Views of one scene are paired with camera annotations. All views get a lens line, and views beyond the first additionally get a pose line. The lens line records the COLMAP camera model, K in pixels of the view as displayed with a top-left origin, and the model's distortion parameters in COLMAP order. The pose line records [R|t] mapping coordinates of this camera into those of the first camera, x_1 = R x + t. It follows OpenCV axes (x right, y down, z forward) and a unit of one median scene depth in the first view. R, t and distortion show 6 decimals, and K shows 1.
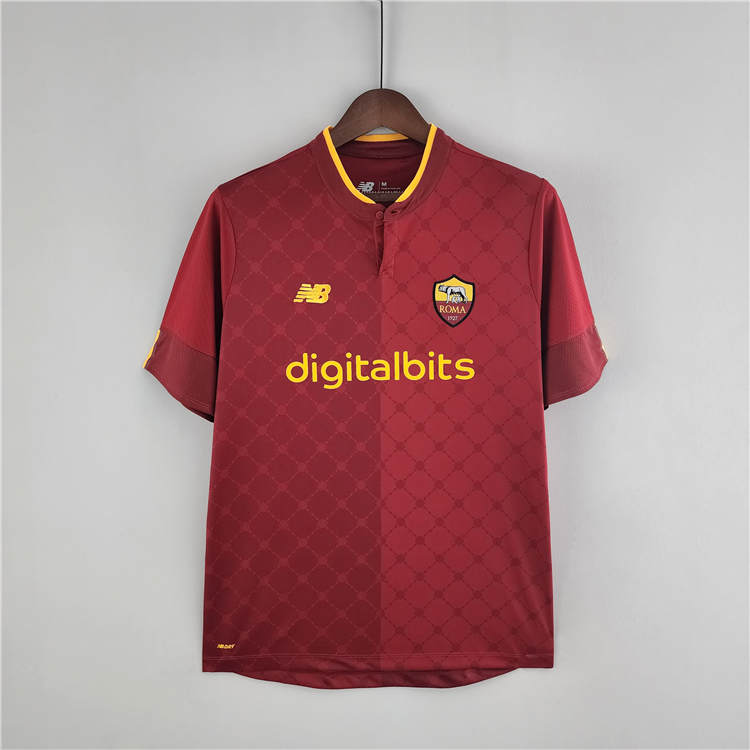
lens RADIAL K [[689.3, 0, 377.5], [0, 689.3, 395.2], [0, 0, 1]] dist [0.054531, -0.060998]
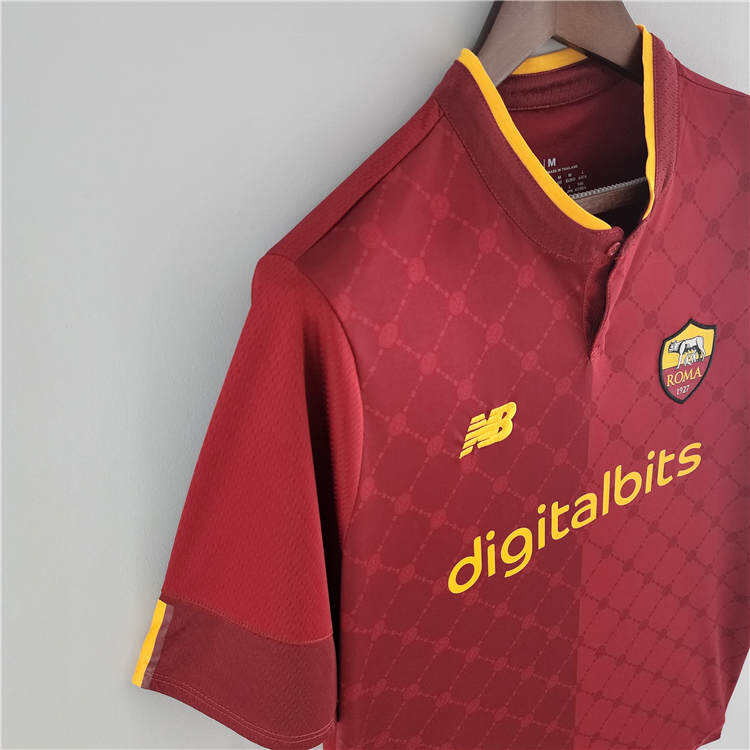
lens RADIAL K [[689.3, 0, 377.1], [0, 689.3, 375.3], [0, 0, 1]] dist [0.054531, -0.060998]
pose [[0.871301, -0.271801, 0.408606, -0.342944], [0.172212, 0.949009, 0.264054, -0.319099], [-0.459541, -0.159704, 0.873680, 0.619670]]
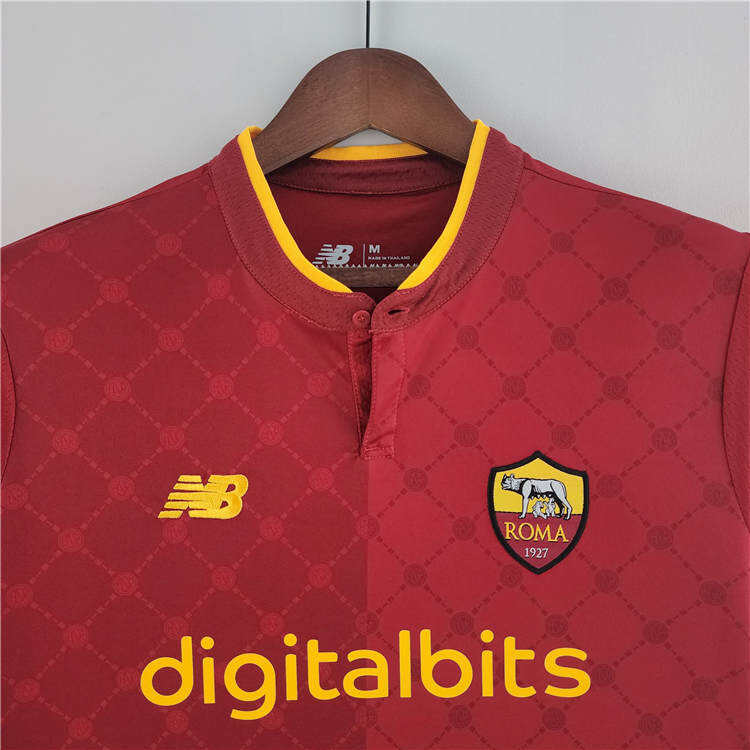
lens RADIAL K [[689.3, 0, 375.3], [0, 689.3, 369.6], [0, 0, 1]] dist [0.054531, -0.060998]
pose [[0.999837, -0.002445, -0.017870, 0.018389], [0.000032, 0.991008, -0.133799, -0.166582], [0.018037, 0.133777, 0.990847, 0.564881]]
